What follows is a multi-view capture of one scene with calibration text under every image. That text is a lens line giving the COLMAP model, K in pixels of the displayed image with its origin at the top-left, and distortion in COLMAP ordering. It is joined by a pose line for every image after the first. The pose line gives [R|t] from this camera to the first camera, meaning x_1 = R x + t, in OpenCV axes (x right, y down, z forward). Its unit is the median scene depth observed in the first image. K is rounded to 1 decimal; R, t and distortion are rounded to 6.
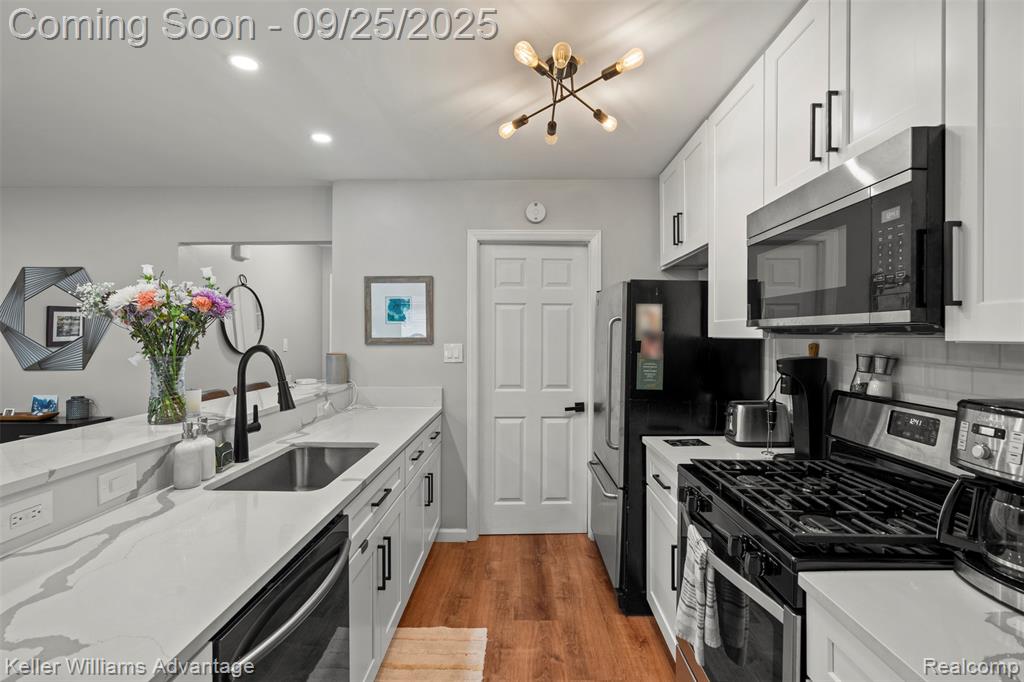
lens RADIAL K [[478.2, 0, 517.2], [0, 478.2, 335.9], [0, 0, 1]] dist [-0.014572, -0.000034]
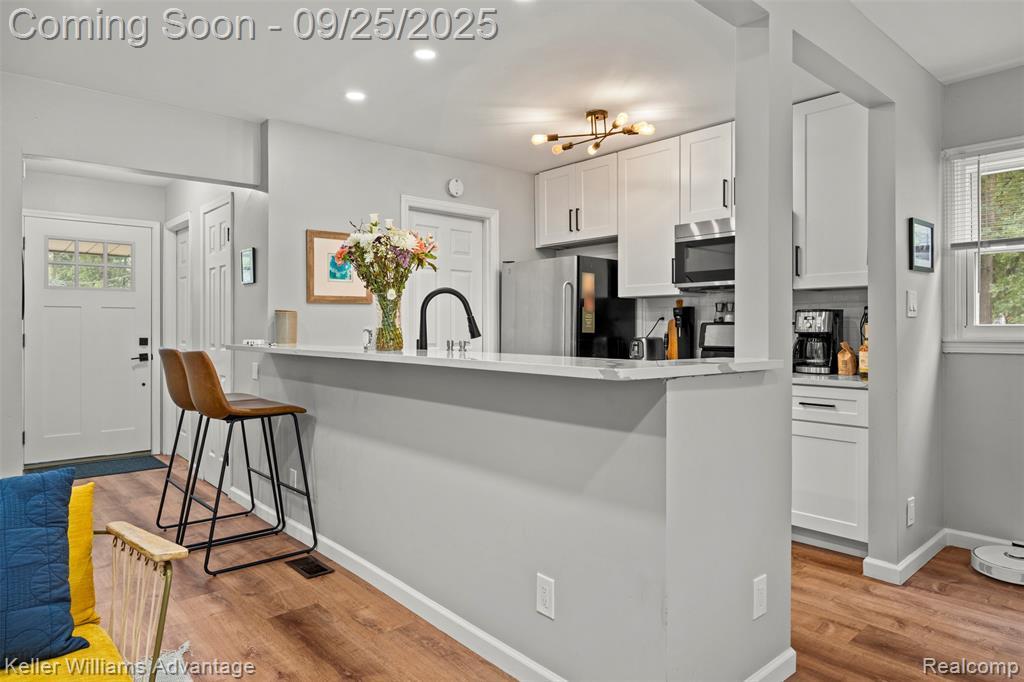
lens RADIAL K [[637.3, 0, 517.7], [0, 637.3, 340.0], [0, 0, 1]] dist [0.003201, 0.000798]
pose [[0.735082, -0.017313, 0.677757, -1.186469], [0.005813, 0.999798, 0.019234, 0.096071], [-0.677953, -0.010199, 0.735034, -0.273876]]
